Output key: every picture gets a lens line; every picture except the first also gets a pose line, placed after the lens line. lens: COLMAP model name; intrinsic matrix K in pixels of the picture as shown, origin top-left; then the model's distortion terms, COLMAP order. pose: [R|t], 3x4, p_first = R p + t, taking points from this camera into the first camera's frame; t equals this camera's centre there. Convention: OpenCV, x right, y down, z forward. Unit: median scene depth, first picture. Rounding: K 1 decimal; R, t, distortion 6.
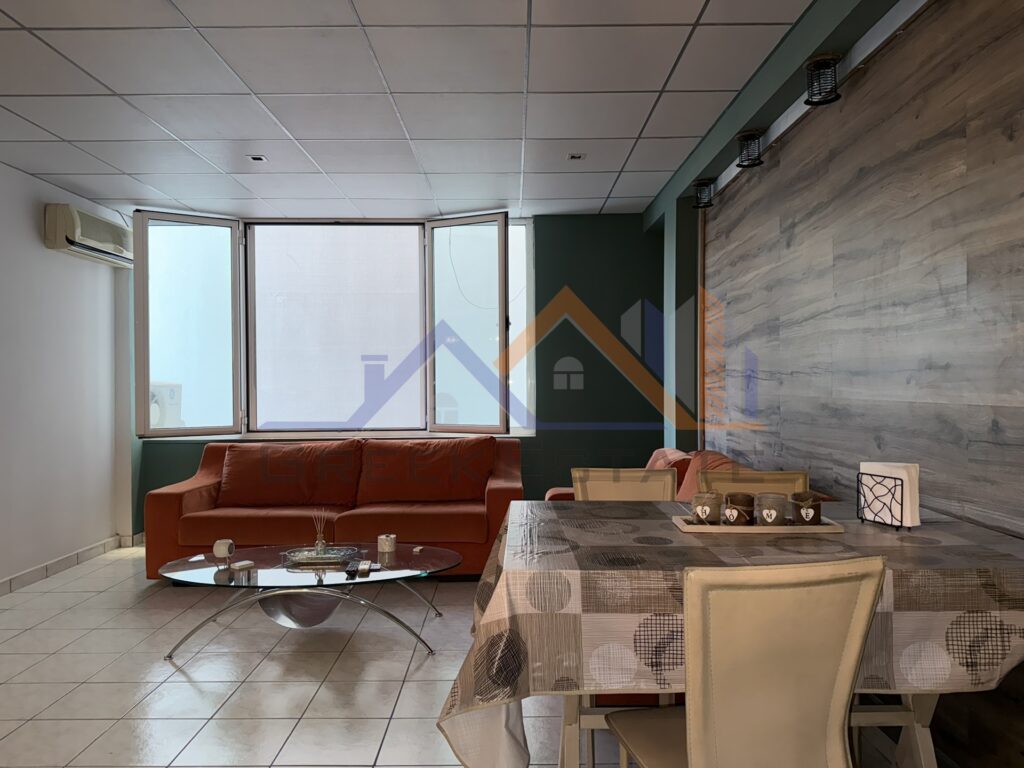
lens RADIAL K [[718.4, 0, 511.9], [0, 718.4, 383.5], [0, 0, 1]] dist [0.027032, -0.046166]
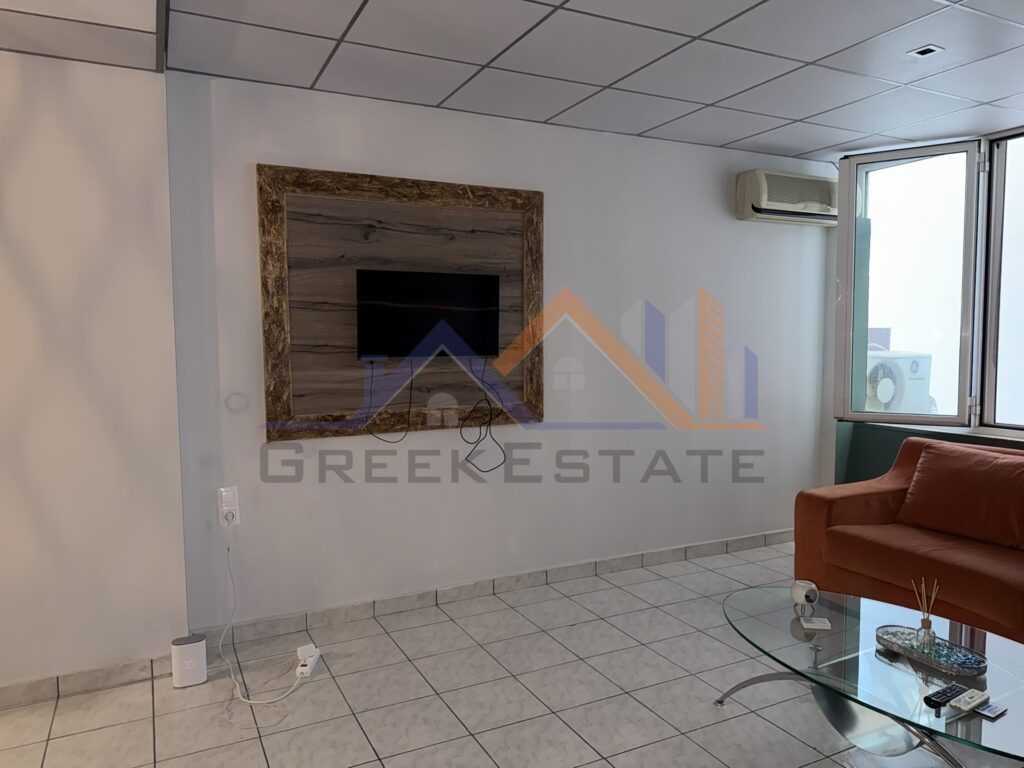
lens RADIAL K [[718.4, 0, 510.7], [0, 718.4, 388.4], [0, 0, 1]] dist [0.027032, -0.046166]
pose [[0.444398, 0.066416, -0.893364, 0.086489], [0.003908, 0.997095, 0.076072, -0.031212], [0.895821, -0.037298, 0.442848, 0.244850]]
